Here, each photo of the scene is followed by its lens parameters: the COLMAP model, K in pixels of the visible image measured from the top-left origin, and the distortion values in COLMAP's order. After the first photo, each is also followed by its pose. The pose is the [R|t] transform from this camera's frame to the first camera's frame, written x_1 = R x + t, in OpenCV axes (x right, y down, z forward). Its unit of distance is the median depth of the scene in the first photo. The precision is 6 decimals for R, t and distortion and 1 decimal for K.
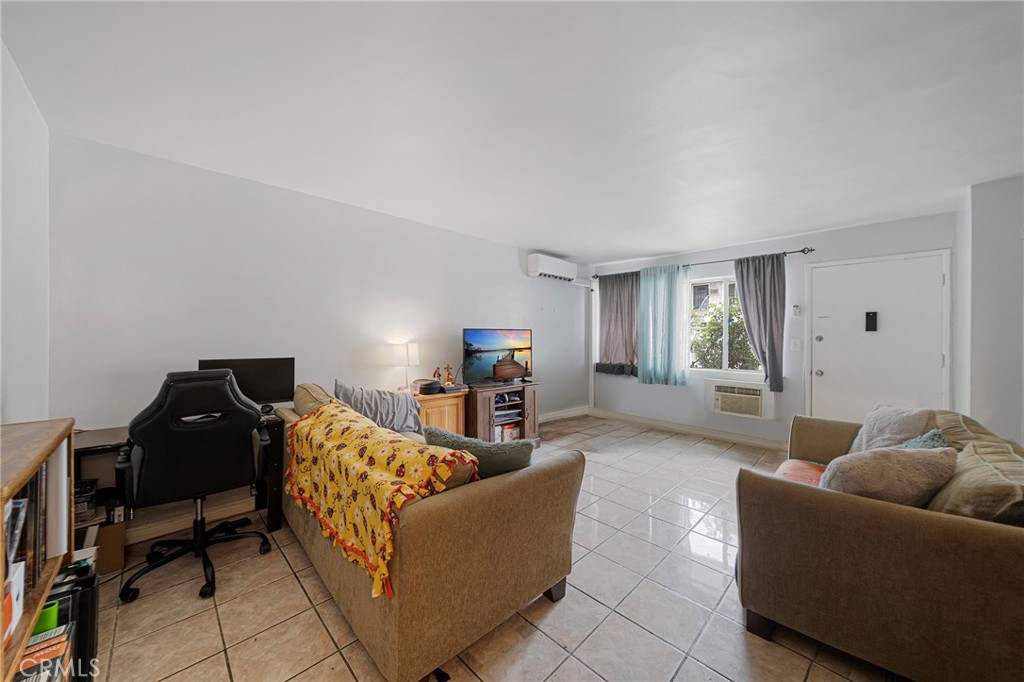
lens RADIAL K [[357.9, 0, 512.0], [0, 357.9, 341.0], [0, 0, 1]] dist [0.000393, 0.000045]
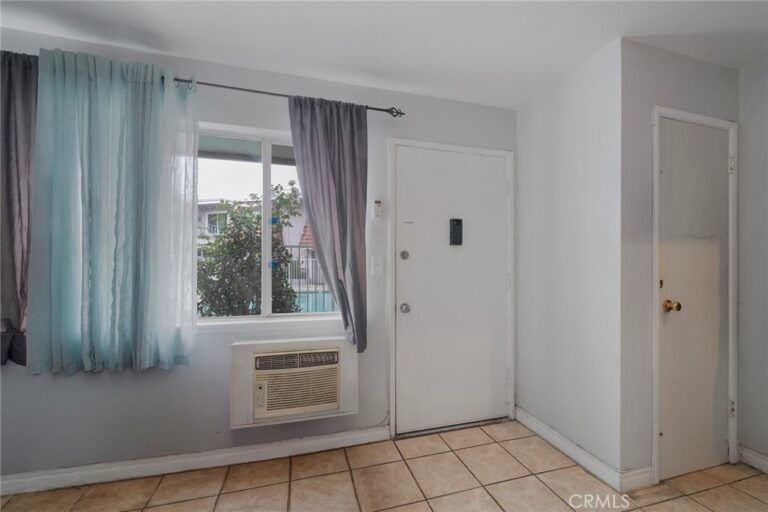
lens RADIAL K [[314.4, 0, 385.3], [0, 314.4, 262.4], [0, 0, 1]] dist [0.001034, 0.000227]
pose [[0.484992, -0.001225, 0.874518, 0.307367], [0.008865, 0.999955, -0.003516, 0.007347], [-0.874474, 0.009458, 0.484980, 0.680464]]
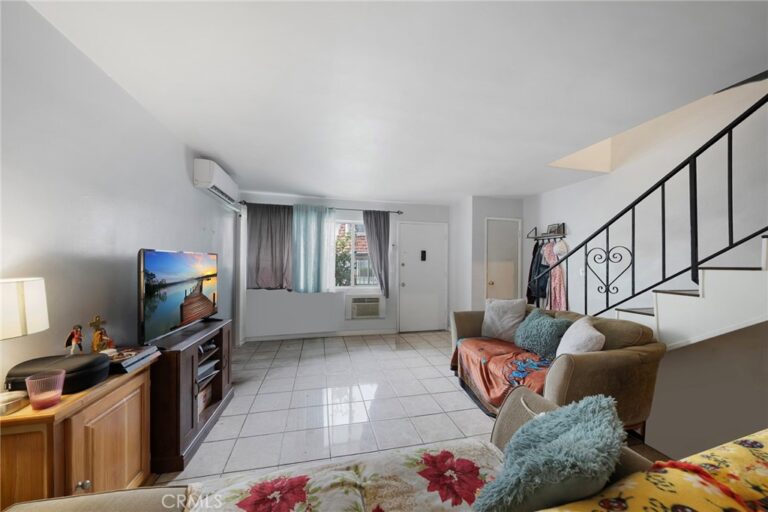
lens RADIAL K [[259.5, 0, 384.0], [0, 259.5, 256.0], [0, 0, 1]] dist [-0.000282, 0.000003]
pose [[0.539903, 0.027700, 0.841272, -0.220782], [0.000863, 0.999440, -0.033462, -0.005792], [-0.841727, 0.018792, 0.539576, 0.363832]]
